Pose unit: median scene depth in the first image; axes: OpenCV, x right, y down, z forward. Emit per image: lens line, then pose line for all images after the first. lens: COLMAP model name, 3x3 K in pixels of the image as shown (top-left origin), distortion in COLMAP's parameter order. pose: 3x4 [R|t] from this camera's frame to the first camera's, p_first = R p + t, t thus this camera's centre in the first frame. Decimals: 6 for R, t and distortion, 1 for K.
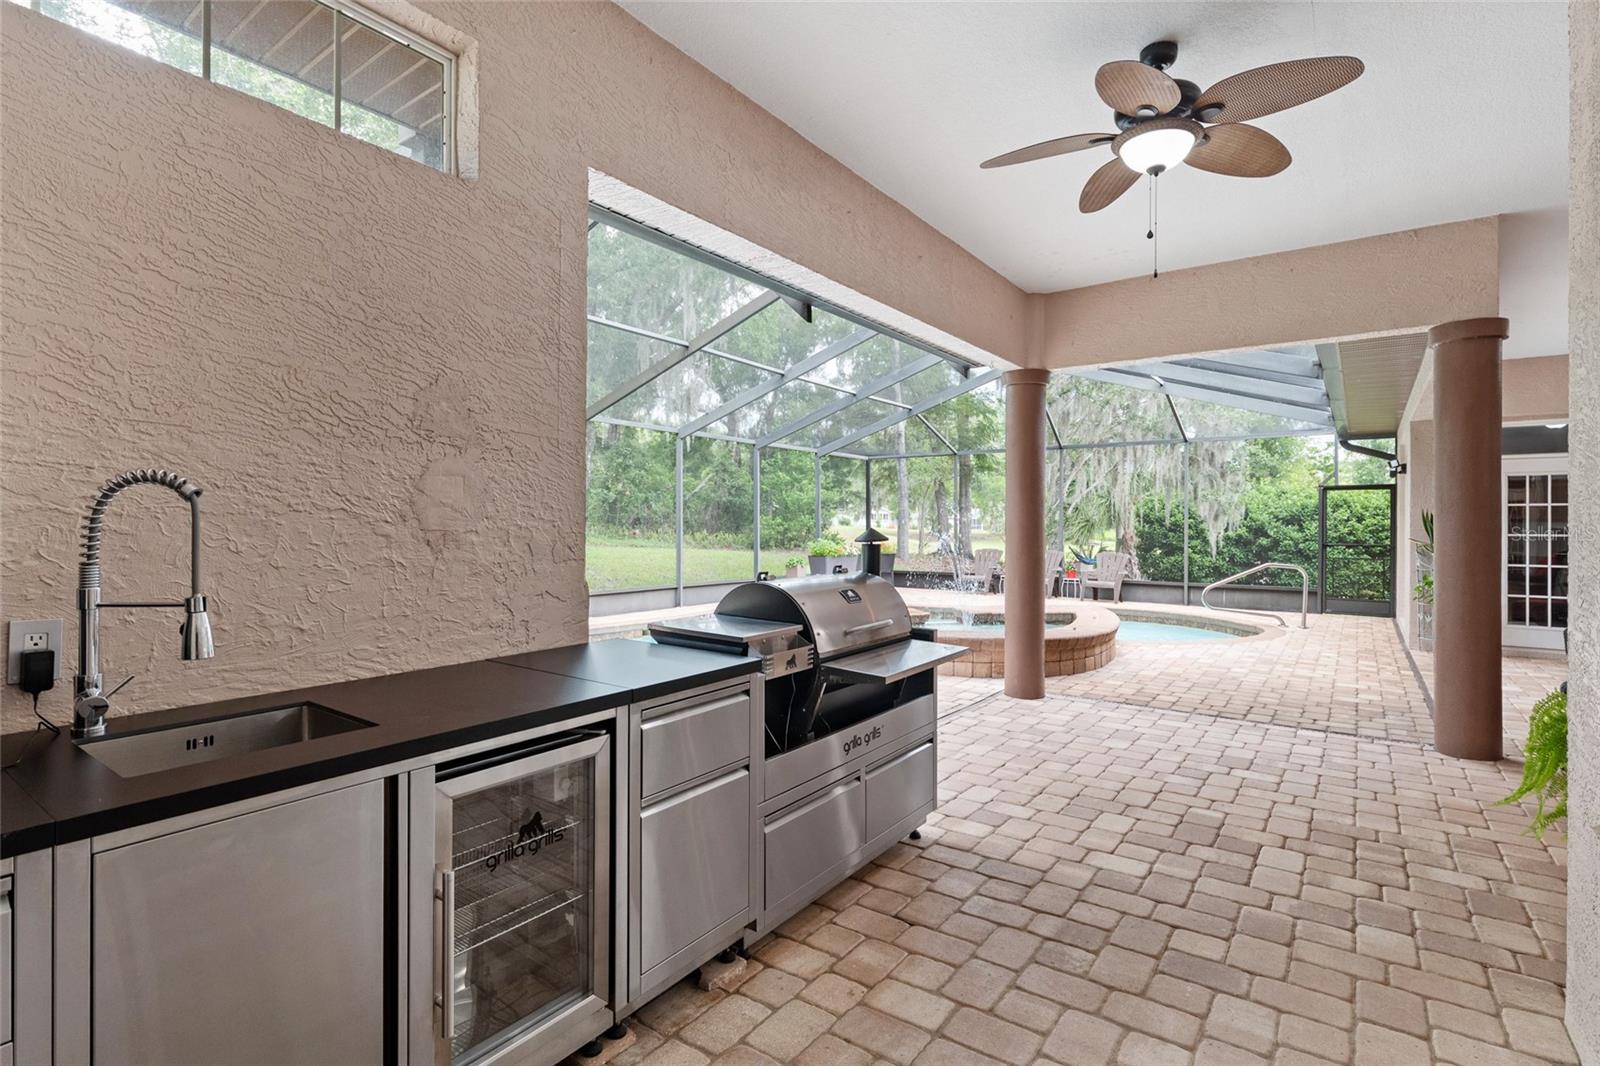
lens RADIAL K [[771.5, 0, 794.5], [0, 771.5, 516.4], [0, 0, 1]] dist [0.000744, -0.000016]
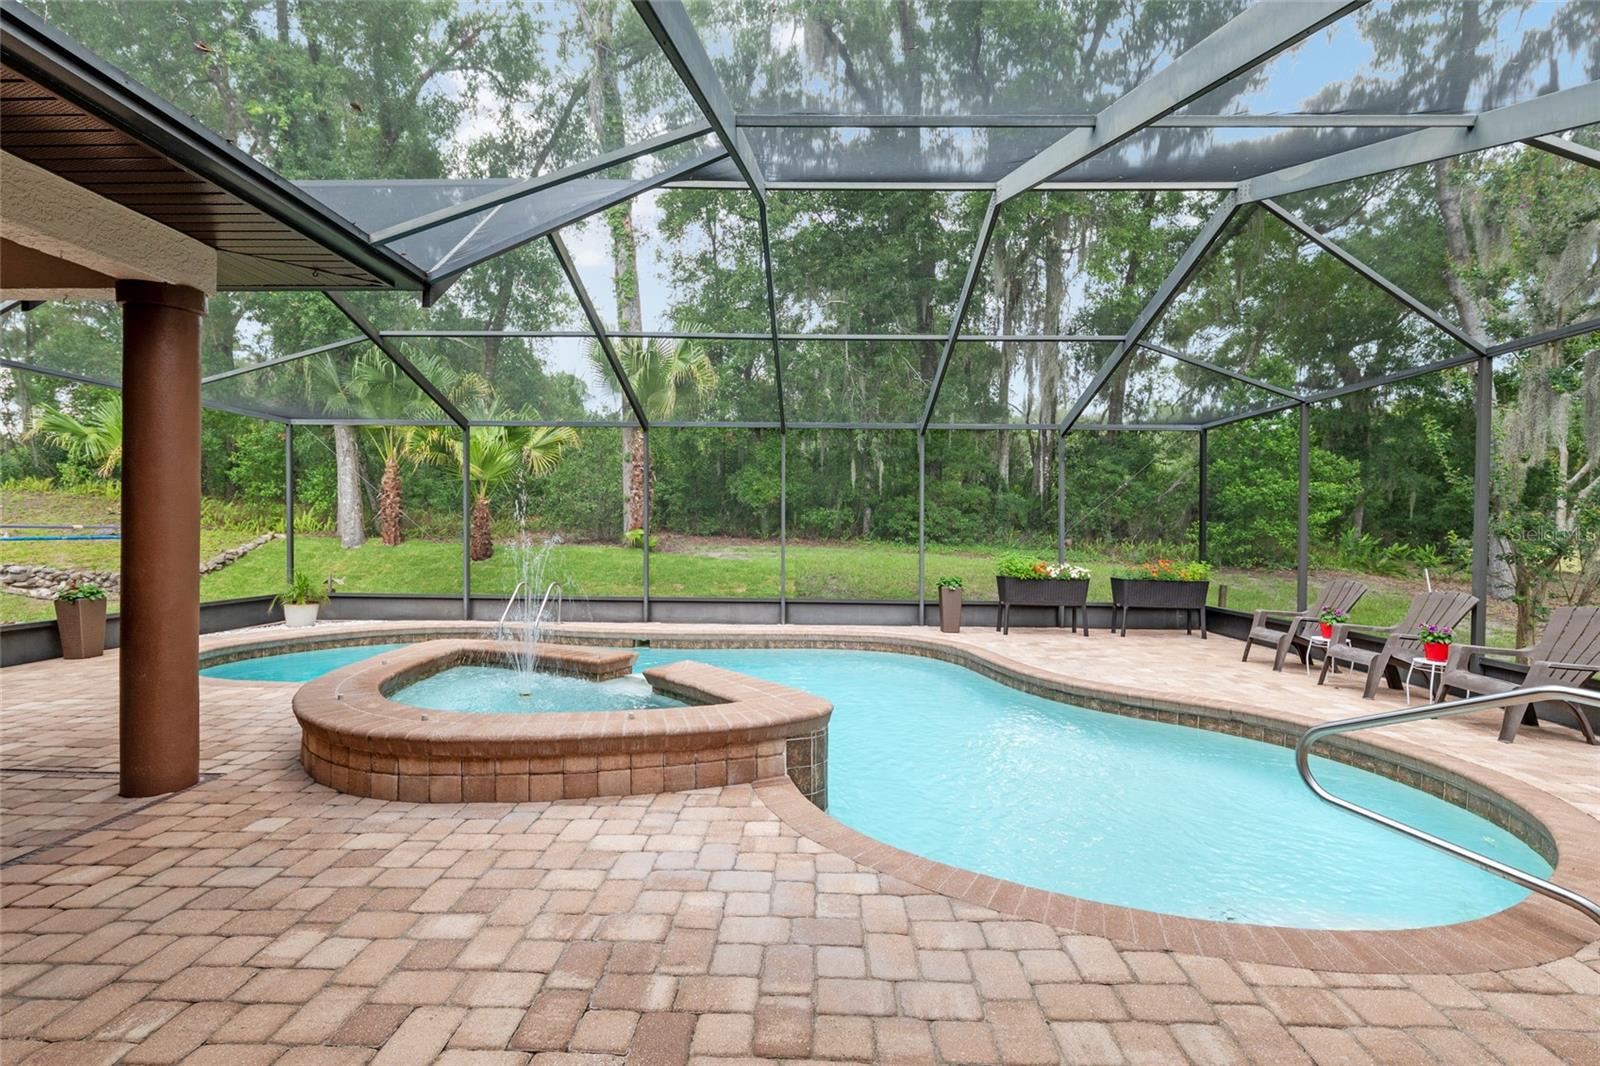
lens RADIAL K [[724.6, 0, 790.4], [0, 724.6, 535.7], [0, 0, 1]] dist [-0.001768, 0.001322]
pose [[0.565619, 0.005819, -0.824646, 0.577401], [0.003830, 0.999946, 0.009683, 0.008470], [0.824658, -0.008635, 0.565566, 0.574006]]
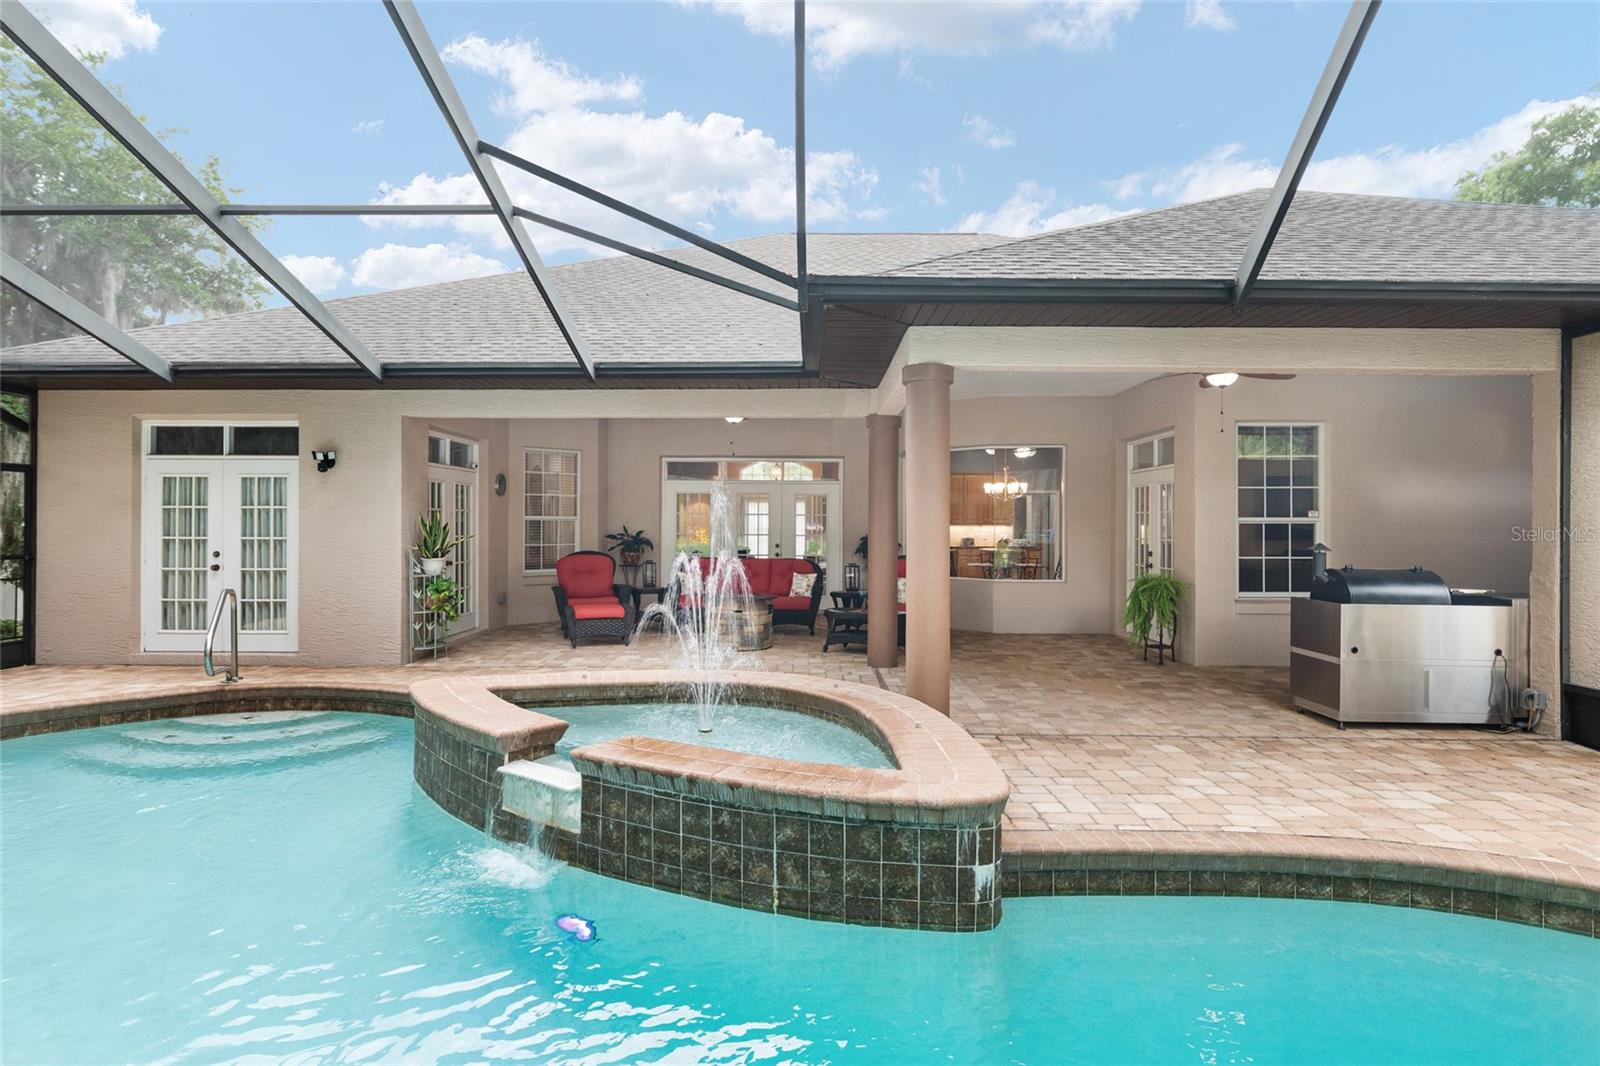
lens RADIAL K [[851.7, 0, 800.9], [0, 851.7, 520.9], [0, 0, 1]] dist [0.002913, -0.001053]
pose [[-0.598849, -0.005950, 0.800840, -0.213133], [-0.017681, 0.999827, -0.005793, -0.000492], [-0.800666, -0.017628, -0.598851, 0.905015]]
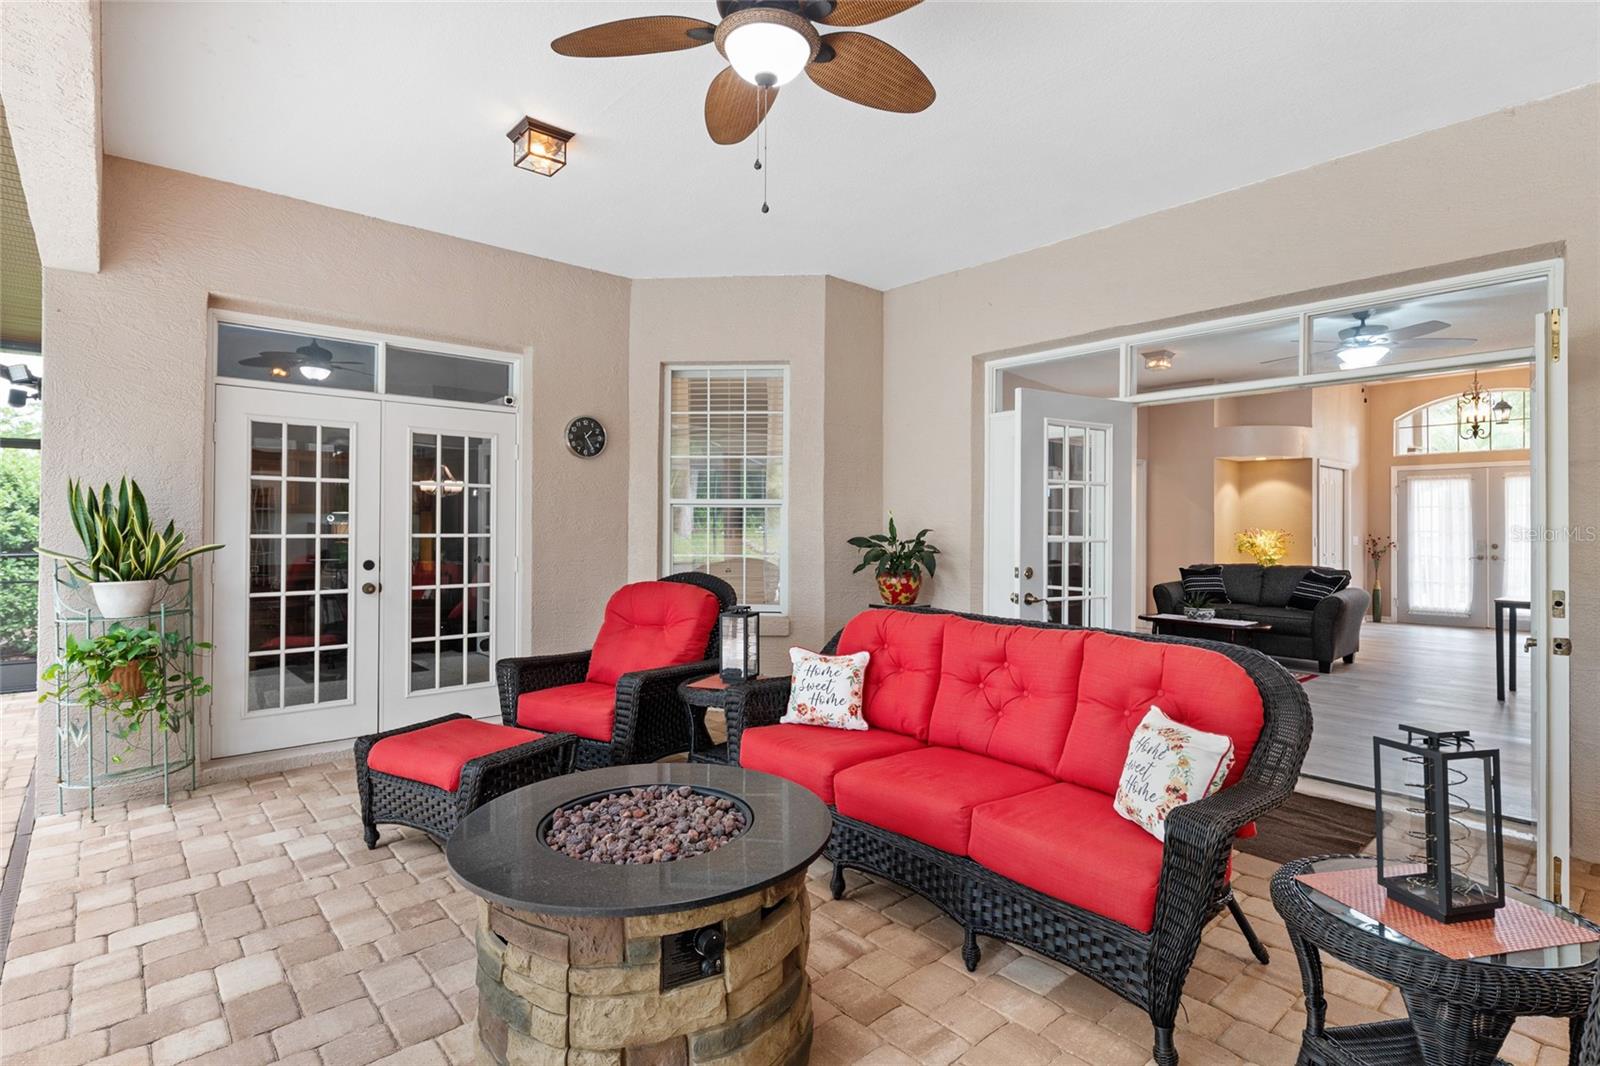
lens RADIAL K [[771.5, 0, 800.6], [0, 771.5, 531.3], [0, 0, 1]] dist [0.000744, -0.000016]
pose [[0.213846, -0.011387, 0.976801, 0.351651], [-0.015461, 0.999767, 0.015039, 0.005229], [-0.976745, -0.018318, 0.213621, 0.378300]]
